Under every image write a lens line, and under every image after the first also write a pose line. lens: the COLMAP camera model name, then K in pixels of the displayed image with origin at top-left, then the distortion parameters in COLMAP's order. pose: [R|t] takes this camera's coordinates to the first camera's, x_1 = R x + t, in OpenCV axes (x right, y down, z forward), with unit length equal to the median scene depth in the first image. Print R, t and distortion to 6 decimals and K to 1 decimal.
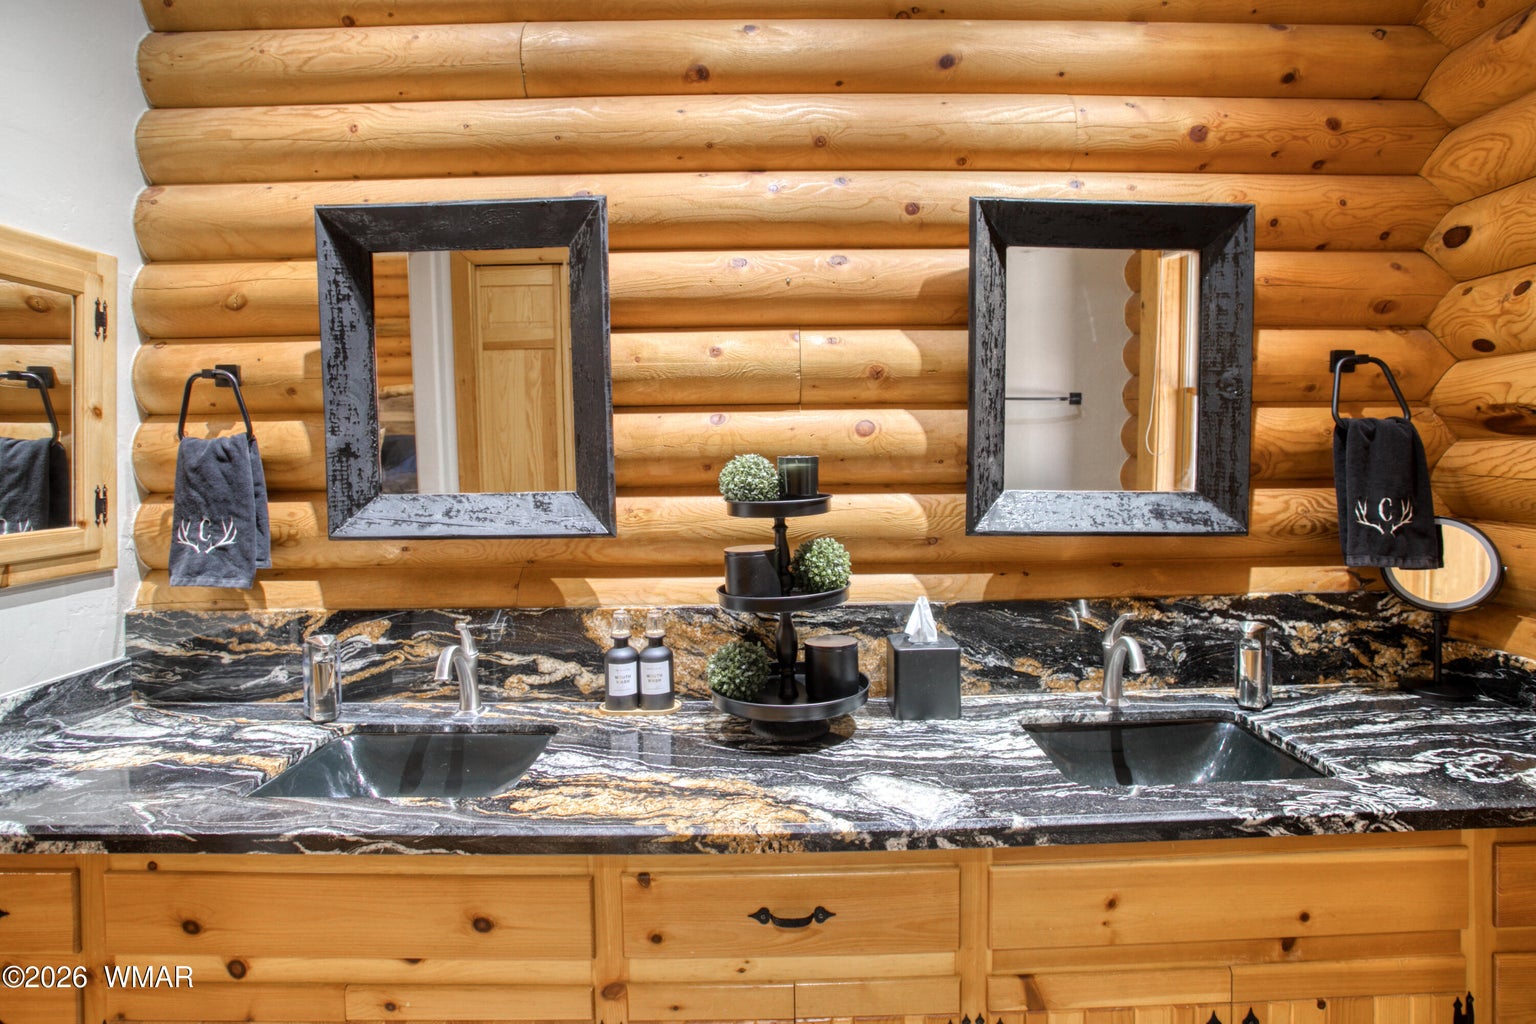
lens RADIAL K [[763.2, 0, 763.0], [0, 763.2, 454.6], [0, 0, 1]] dist [-0.066800, 0.023182]
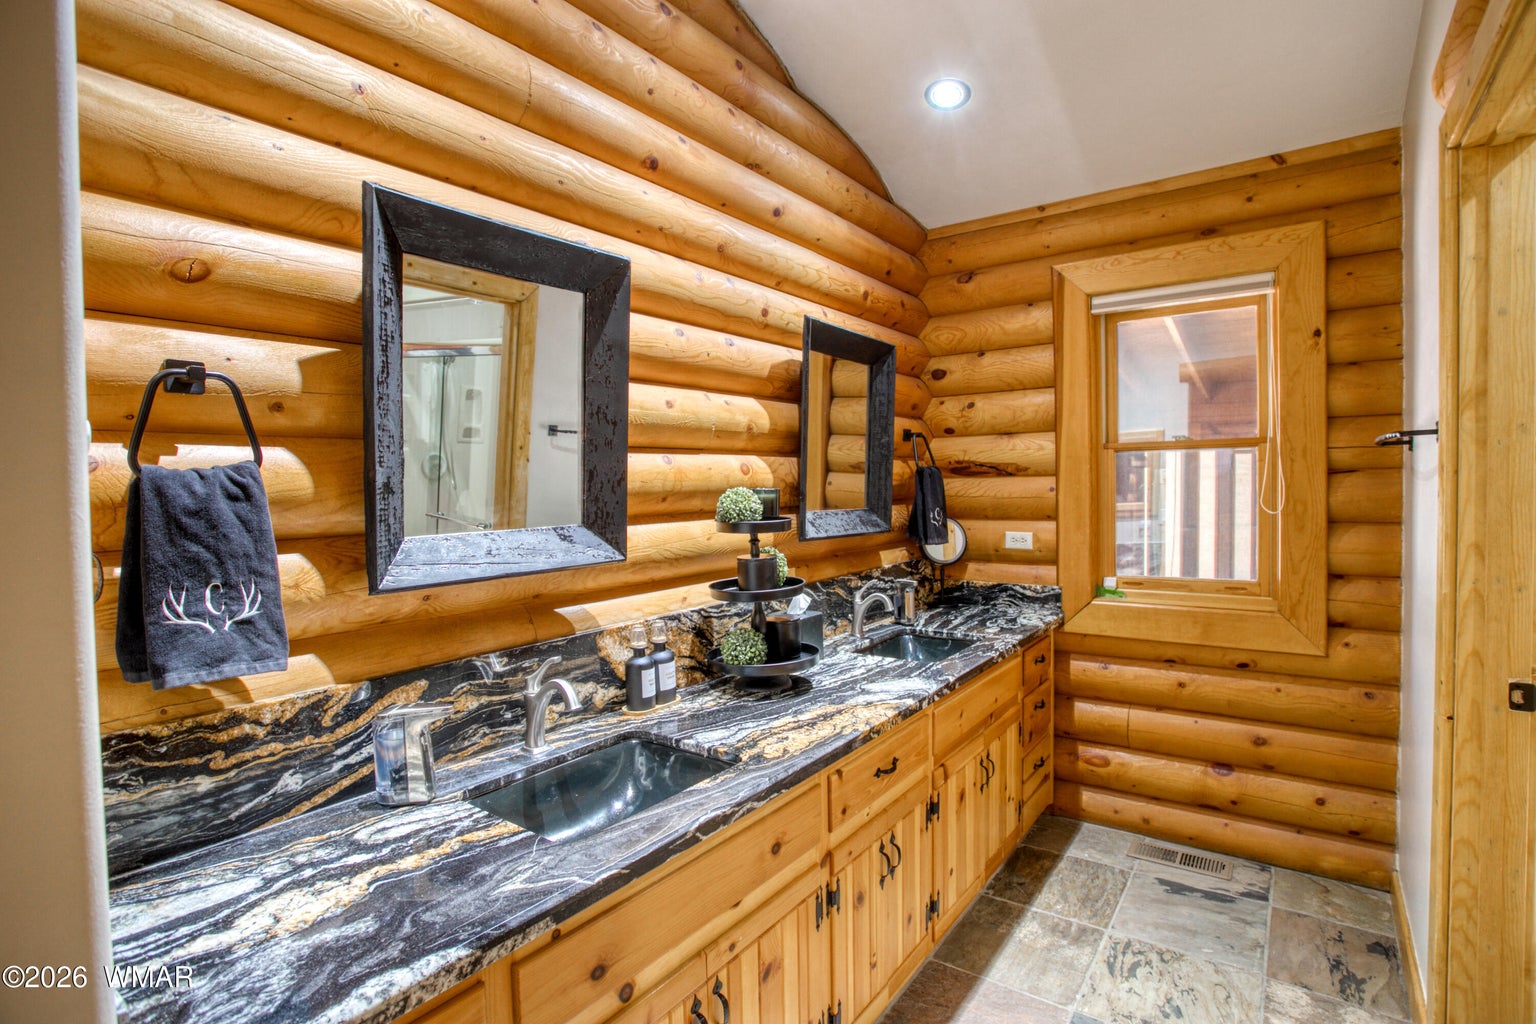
lens RADIAL K [[763.2, 0, 773.5], [0, 763.2, 515.0], [0, 0, 1]] dist [-0.066800, 0.023182]
pose [[0.588715, -0.033131, 0.807661, -0.999282], [0.015234, 0.999437, 0.029894, 0.009290], [-0.808197, -0.005295, 0.588888, 0.162543]]
